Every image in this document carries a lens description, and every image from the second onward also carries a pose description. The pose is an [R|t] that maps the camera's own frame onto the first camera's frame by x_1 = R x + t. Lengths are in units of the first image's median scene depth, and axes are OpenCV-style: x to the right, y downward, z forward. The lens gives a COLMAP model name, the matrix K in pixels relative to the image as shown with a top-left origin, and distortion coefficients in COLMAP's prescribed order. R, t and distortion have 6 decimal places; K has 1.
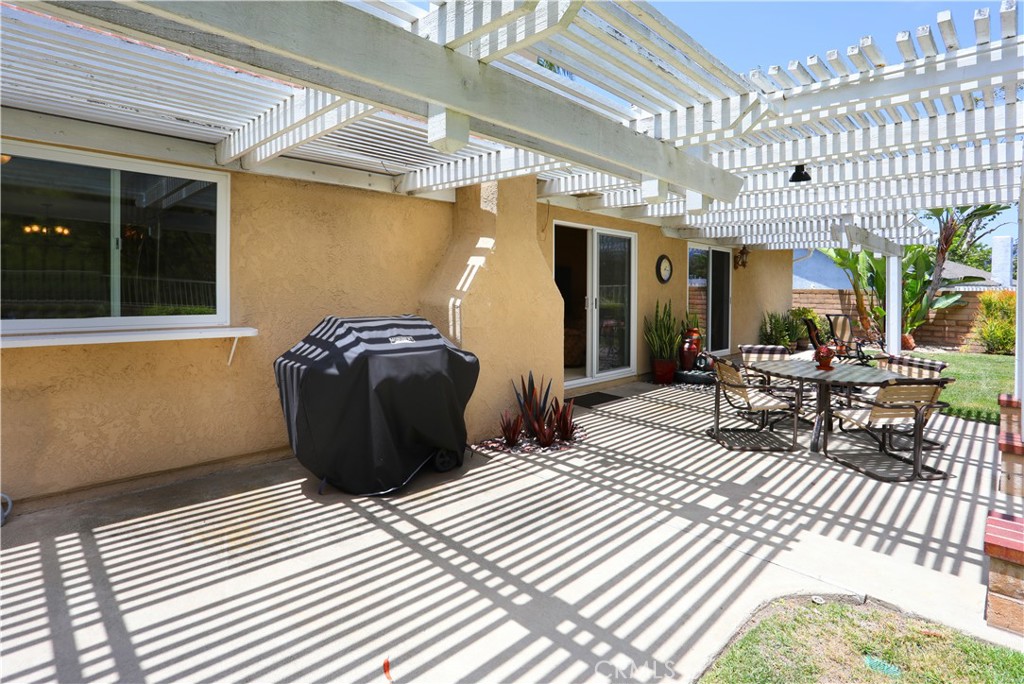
lens RADIAL K [[508.4, 0, 470.4], [0, 508.4, 294.5], [0, 0, 1]] dist [-0.056590, 0.014479]
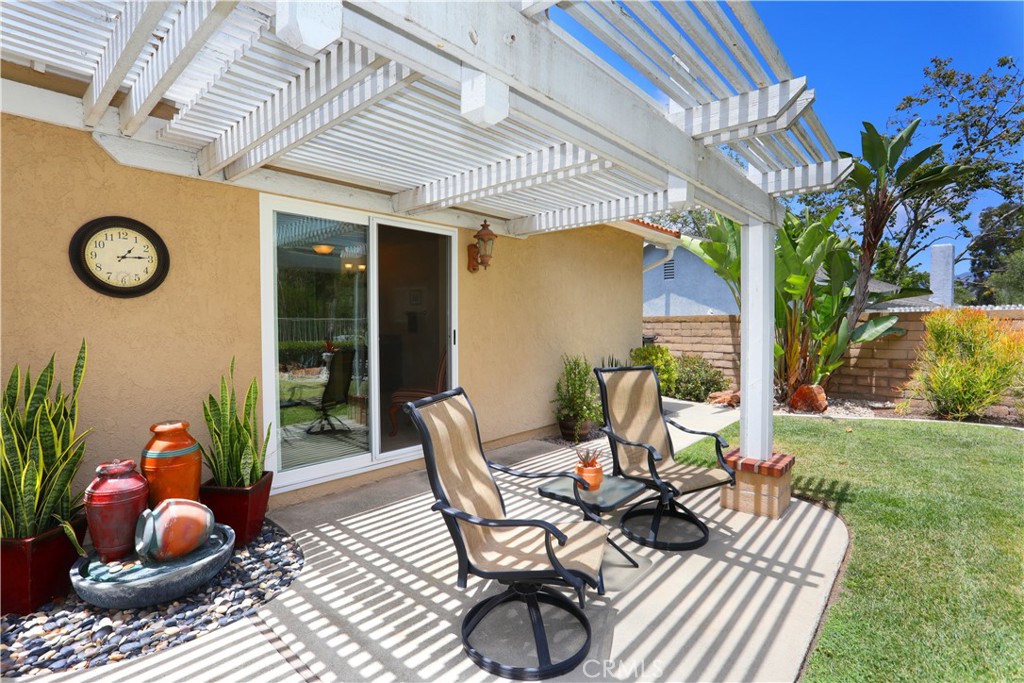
lens RADIAL K [[508.4, 0, 507.6], [0, 508.4, 350.5], [0, 0, 1]] dist [-0.056590, 0.014479]
pose [[0.991460, -0.027271, 0.127525, 0.648720], [0.022576, 0.999018, 0.038118, 0.009305], [-0.128439, -0.034913, 0.991103, 0.654845]]
